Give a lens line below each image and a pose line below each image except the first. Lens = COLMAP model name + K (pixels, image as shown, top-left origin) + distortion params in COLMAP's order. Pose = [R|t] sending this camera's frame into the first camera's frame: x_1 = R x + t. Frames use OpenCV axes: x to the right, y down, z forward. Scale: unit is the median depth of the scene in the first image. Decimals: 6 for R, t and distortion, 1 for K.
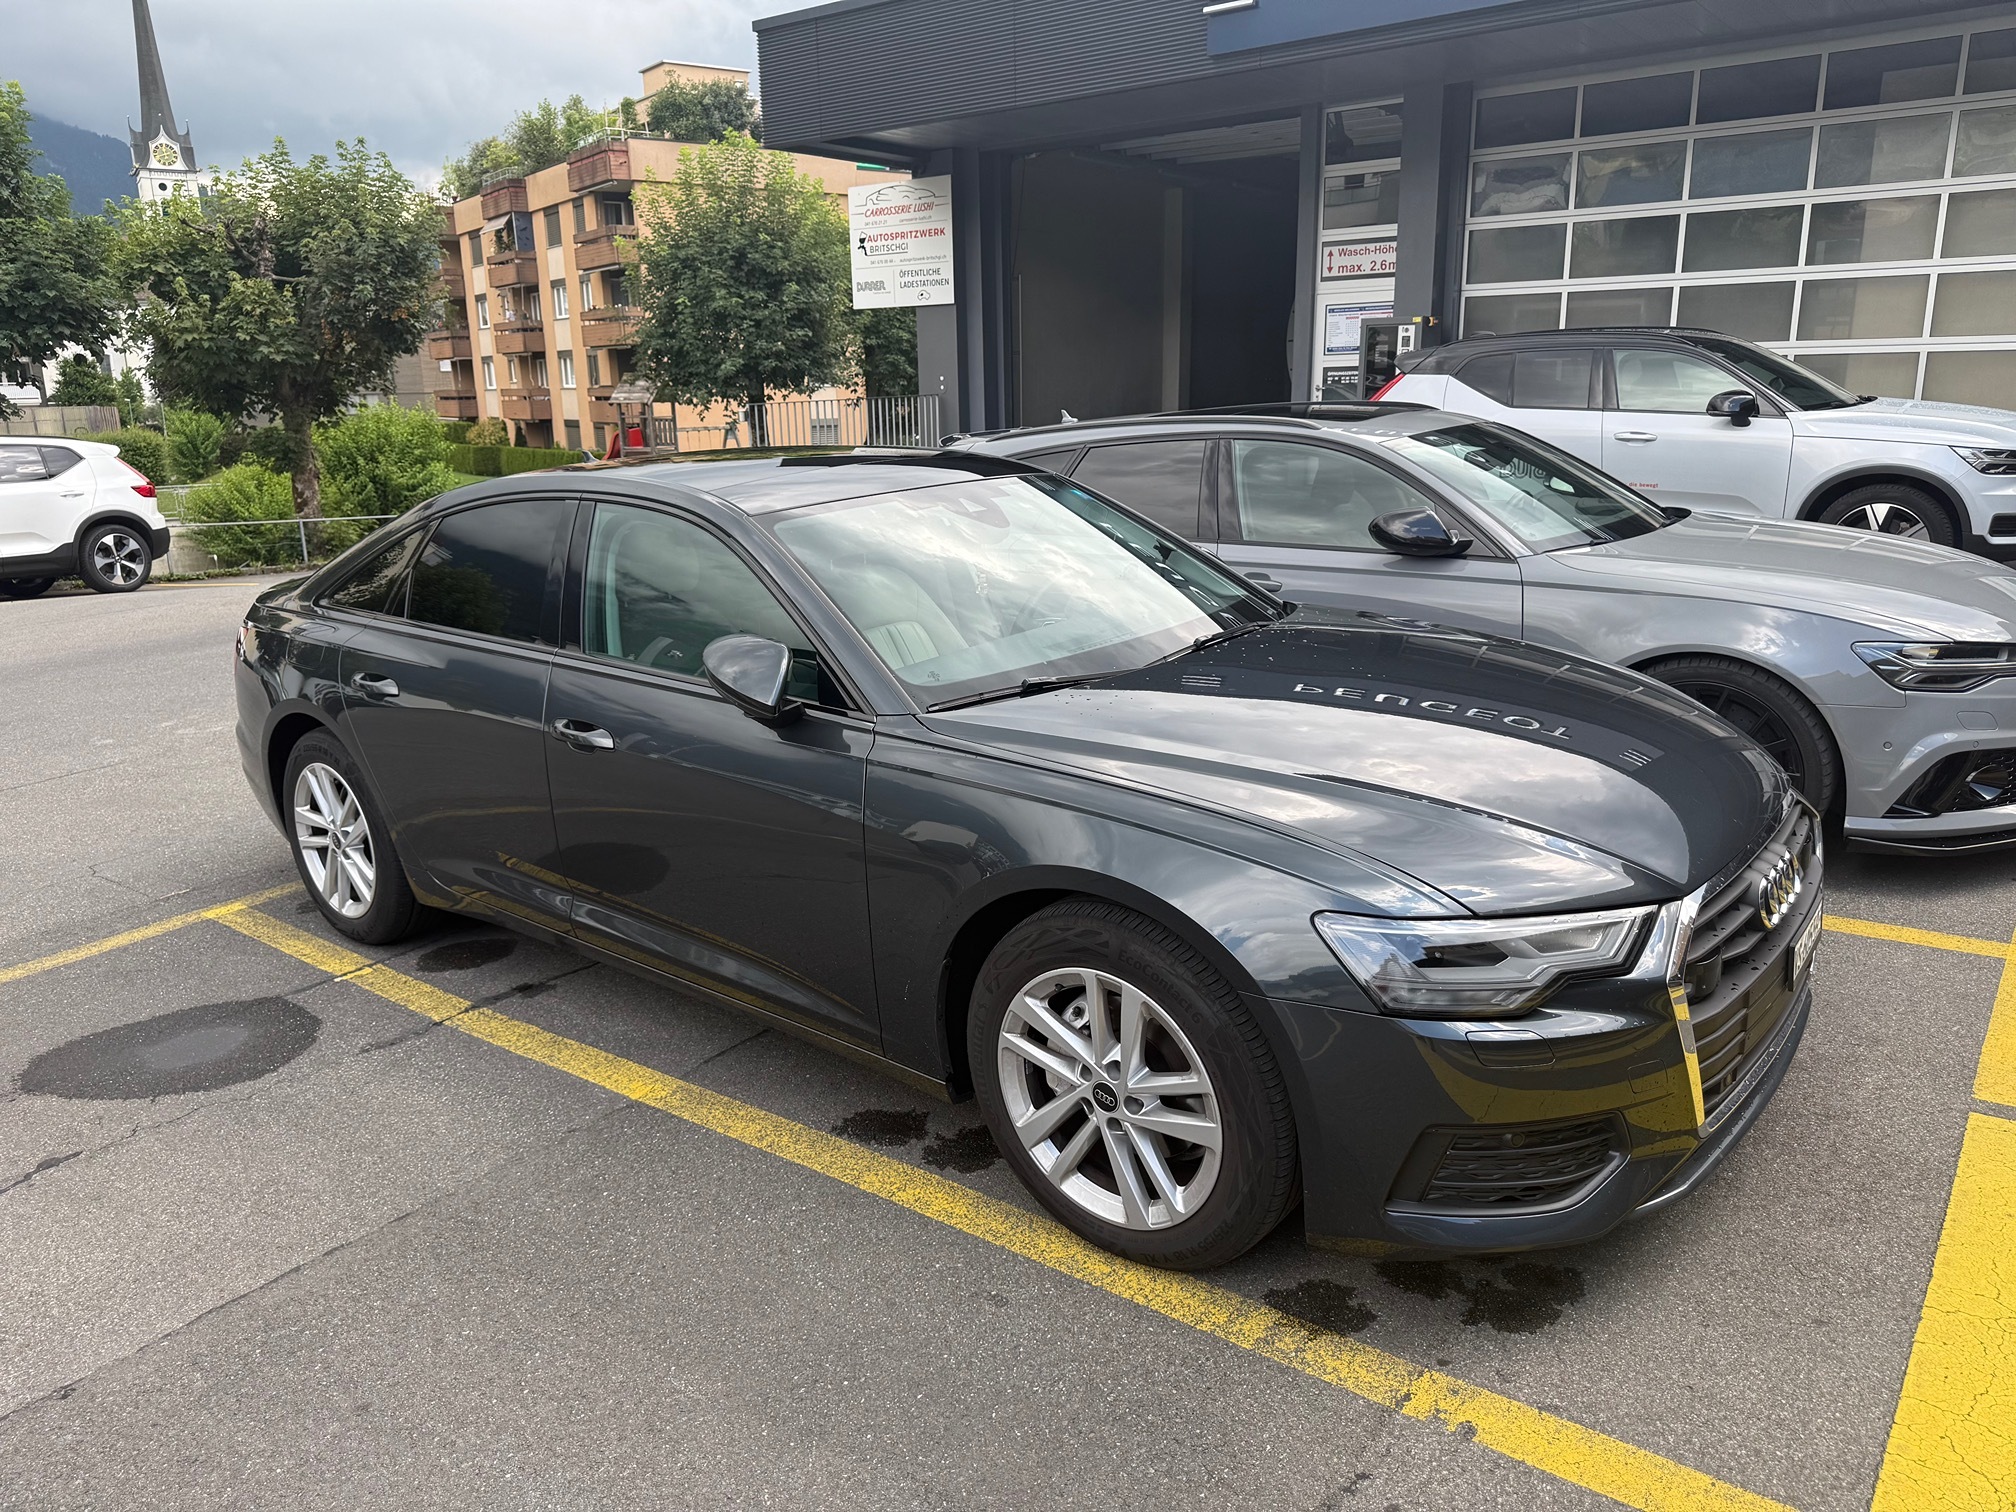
lens RADIAL K [[1481.2, 0, 1008.0], [0, 1481.2, 756.0], [0, 0, 1]] dist [0.044292, -0.066145]
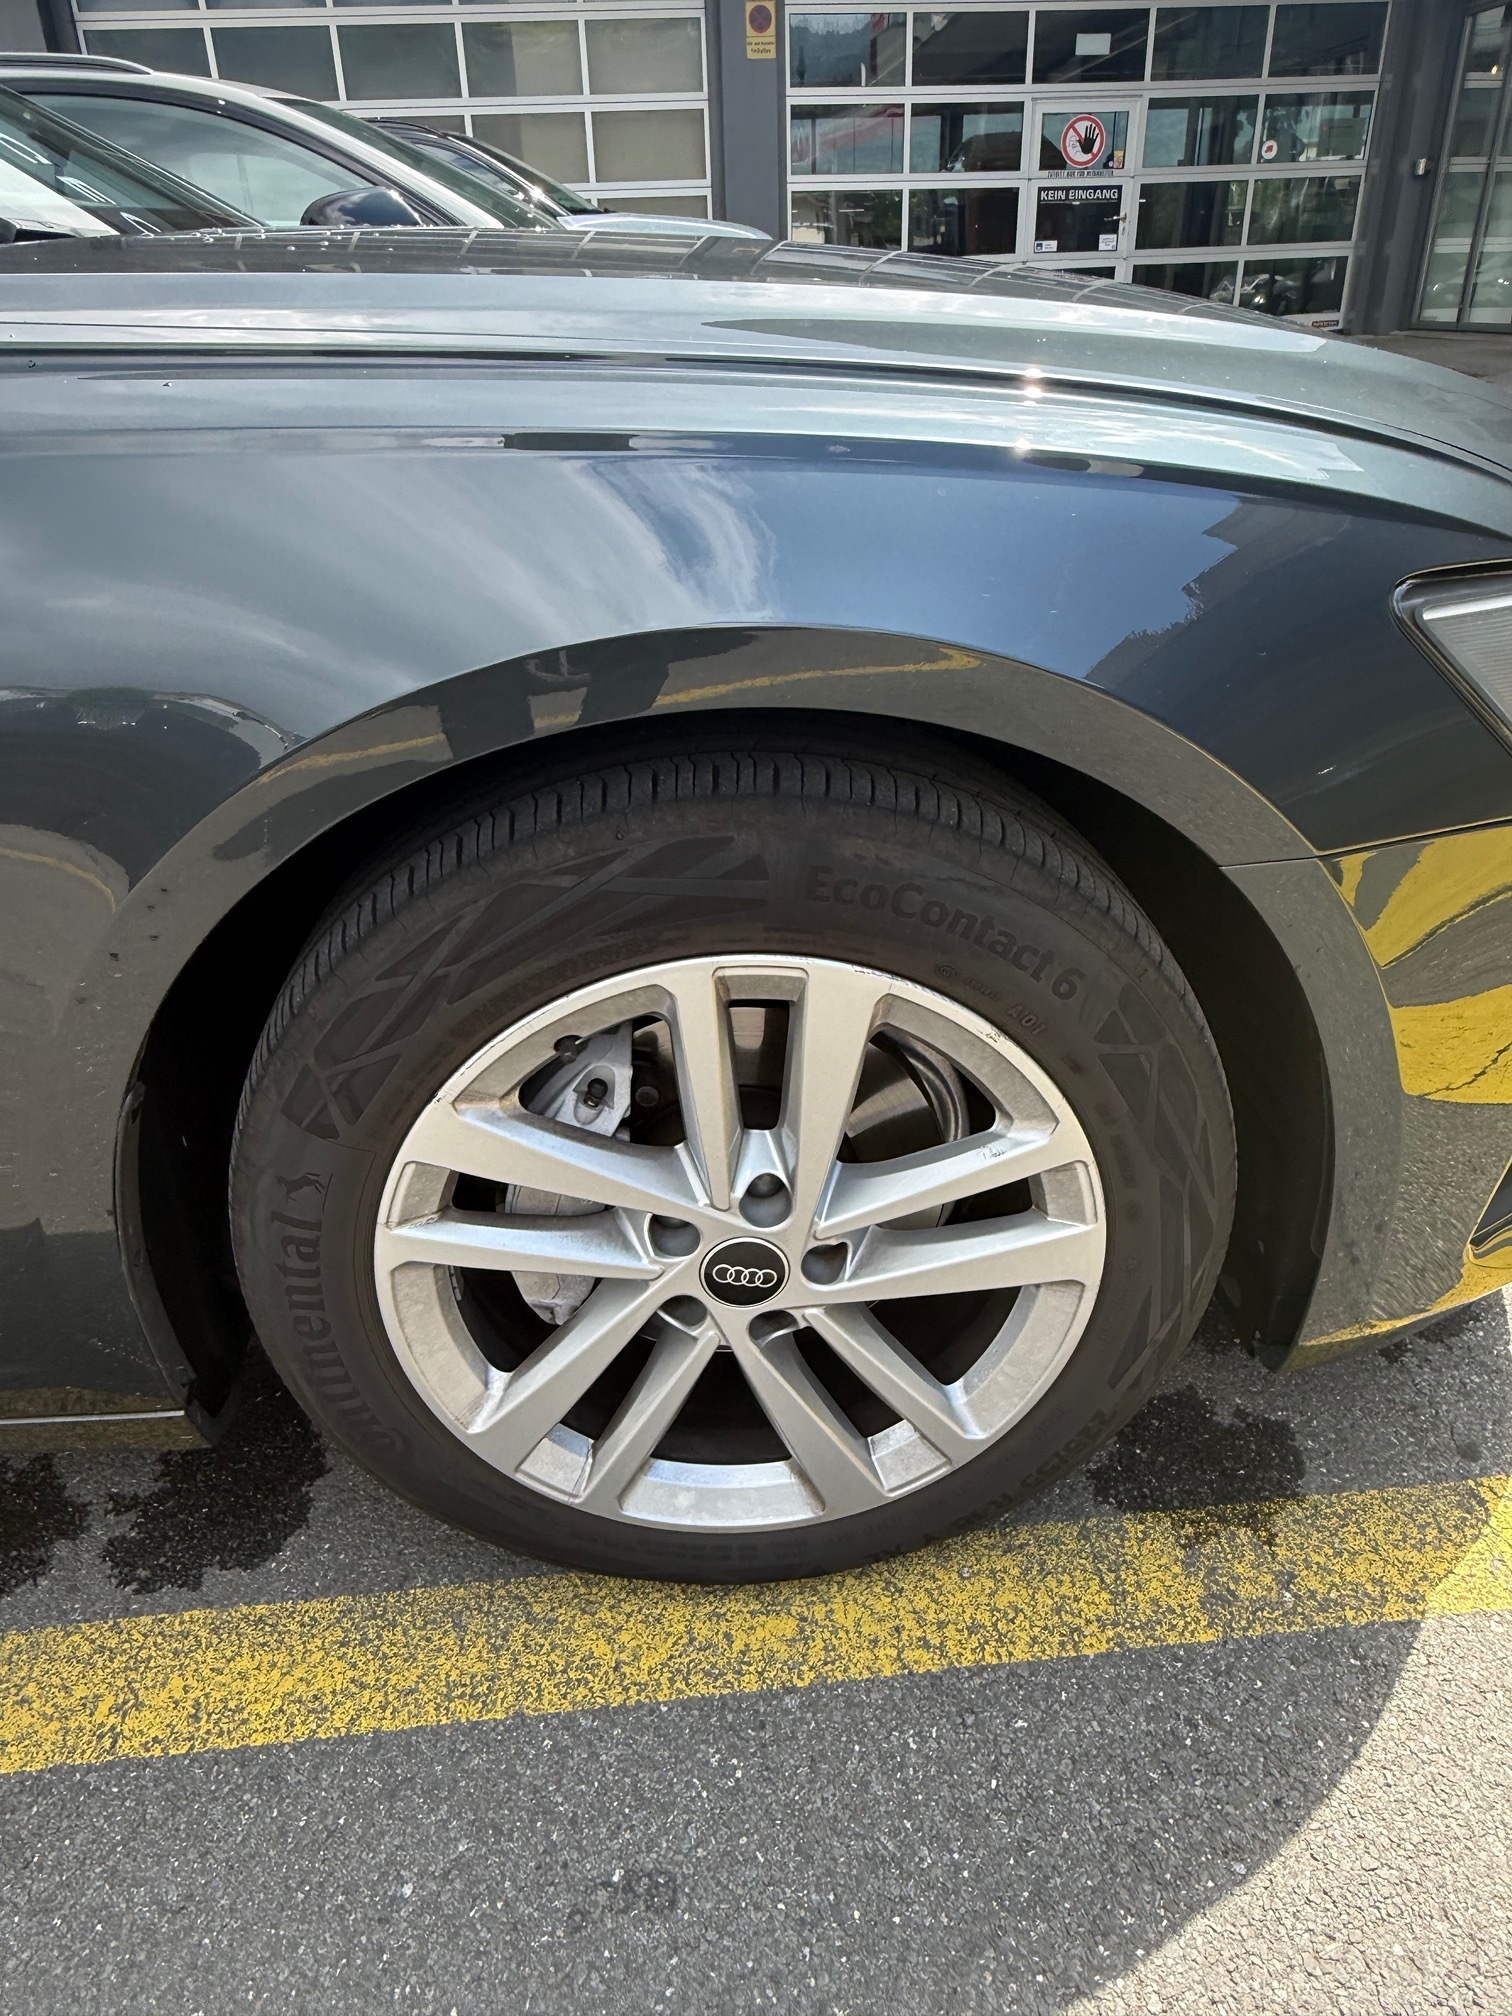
lens RADIAL K [[1317.1, 0, 759.6], [0, 1317.1, 1008.5], [0, 0, 1]] dist [-0.006329, 0.005146]
pose [[0.727365, -0.324168, 0.604860, -0.049656], [0.185557, 0.941470, 0.281431, 0.032261], [-0.660688, -0.092467, 0.744943, 0.335142]]
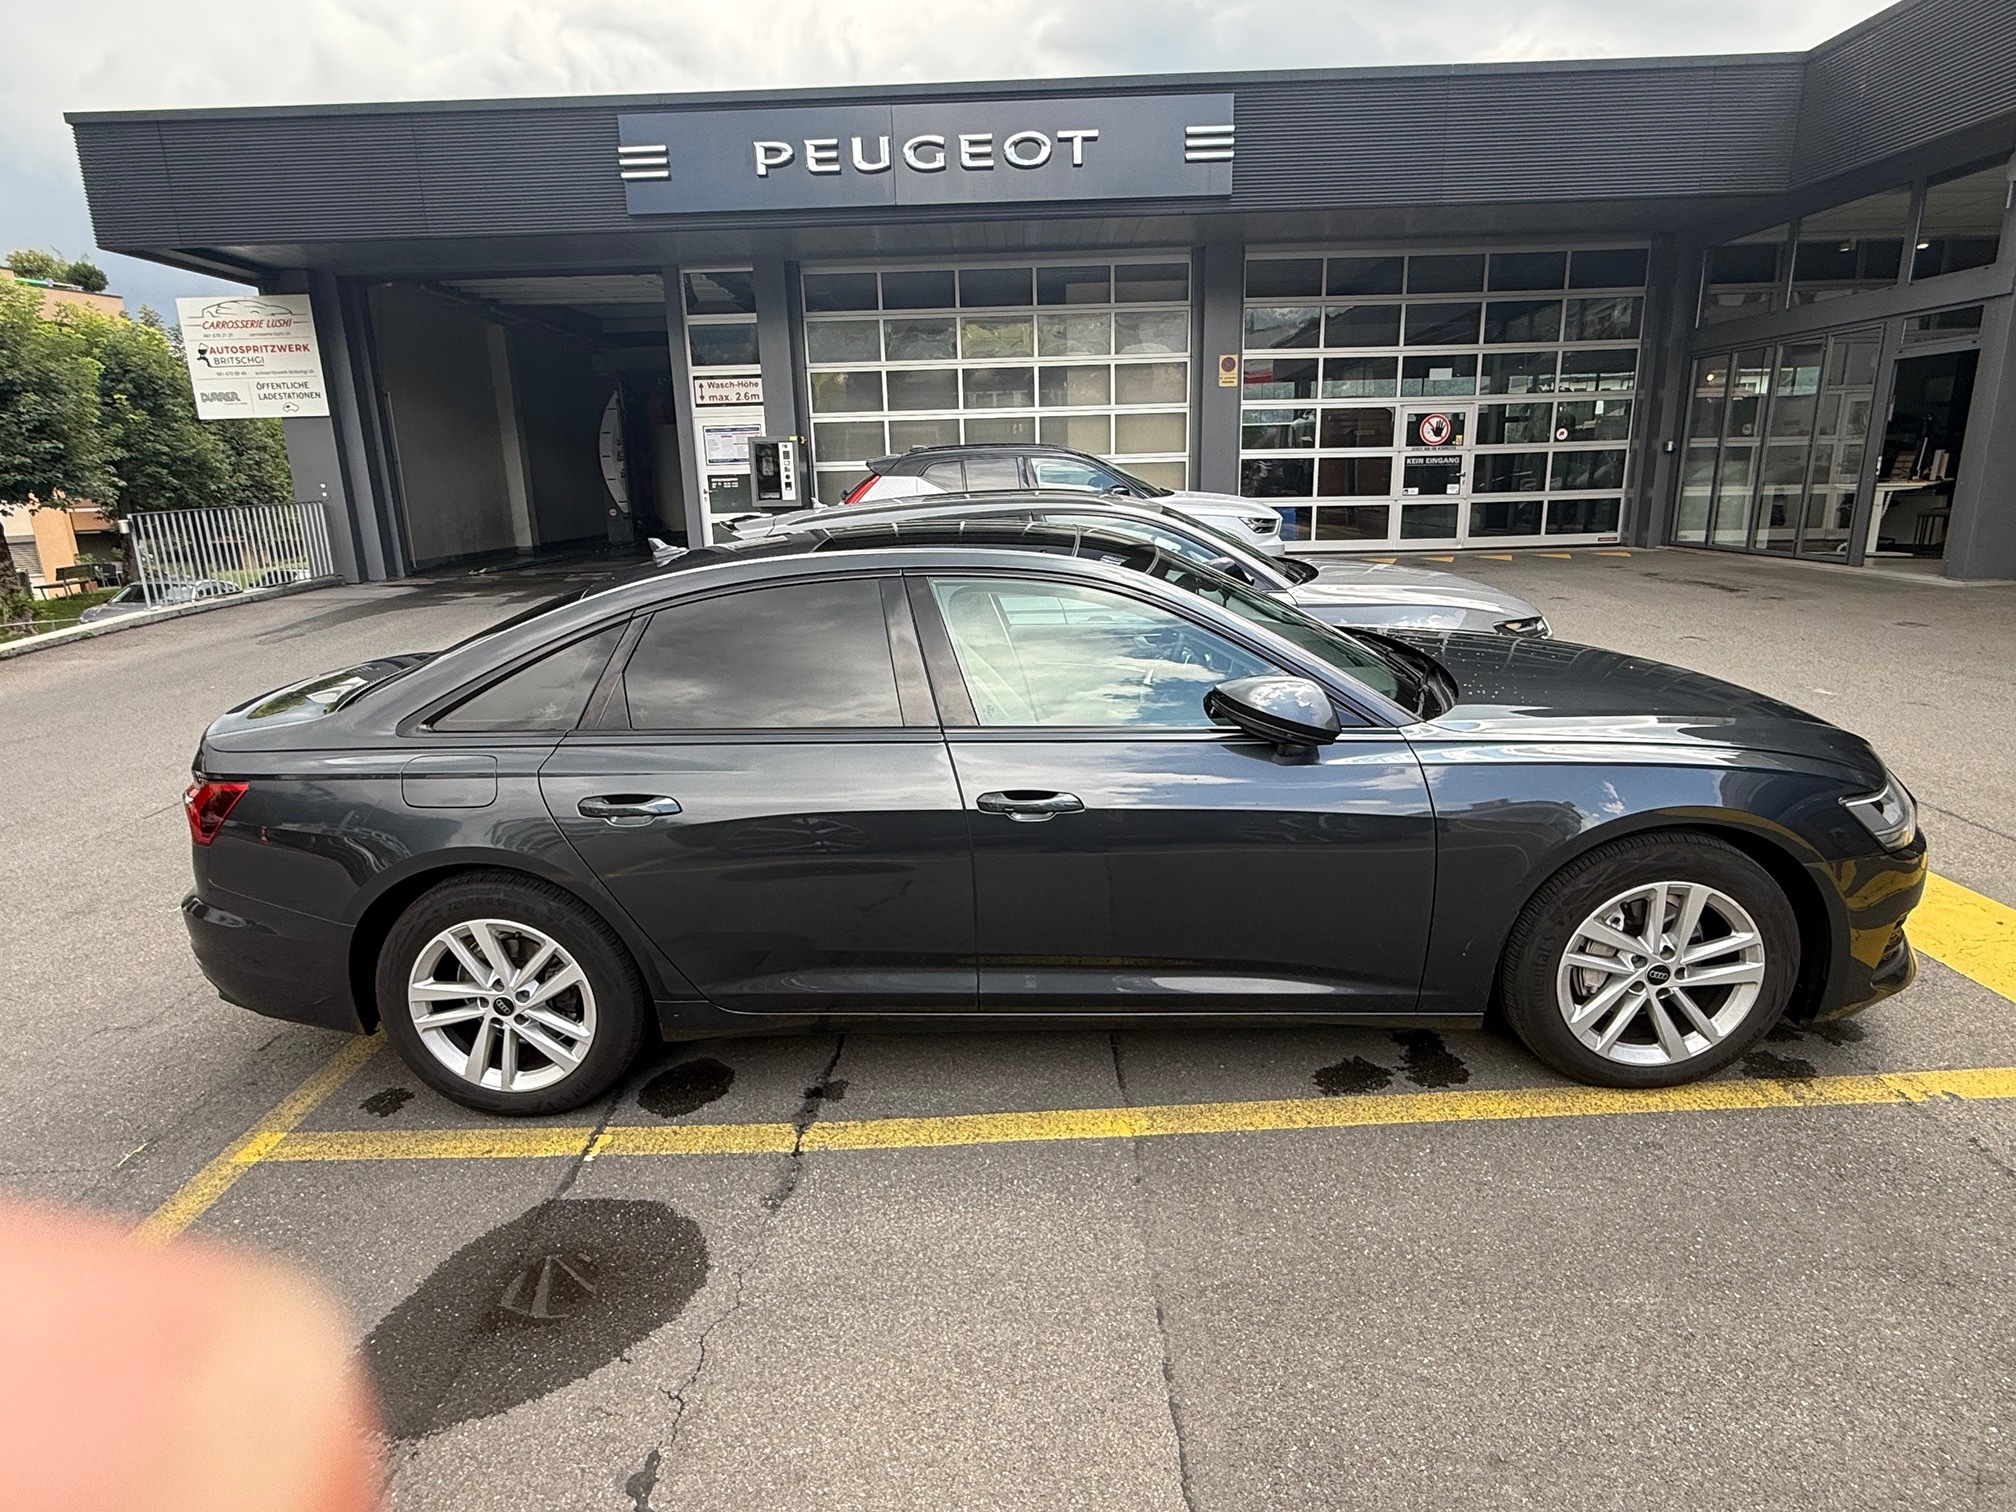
lens RADIAL K [[1135.0, 0, 979.1], [0, 1135.0, 761.9], [0, 0, 1]] dist [0.001599, -0.001733]
pose [[0.786094, -0.152447, 0.599013, -0.449473], [0.162433, 0.985996, 0.037770, -0.045136], [-0.596382, 0.067609, 0.799848, 0.234524]]
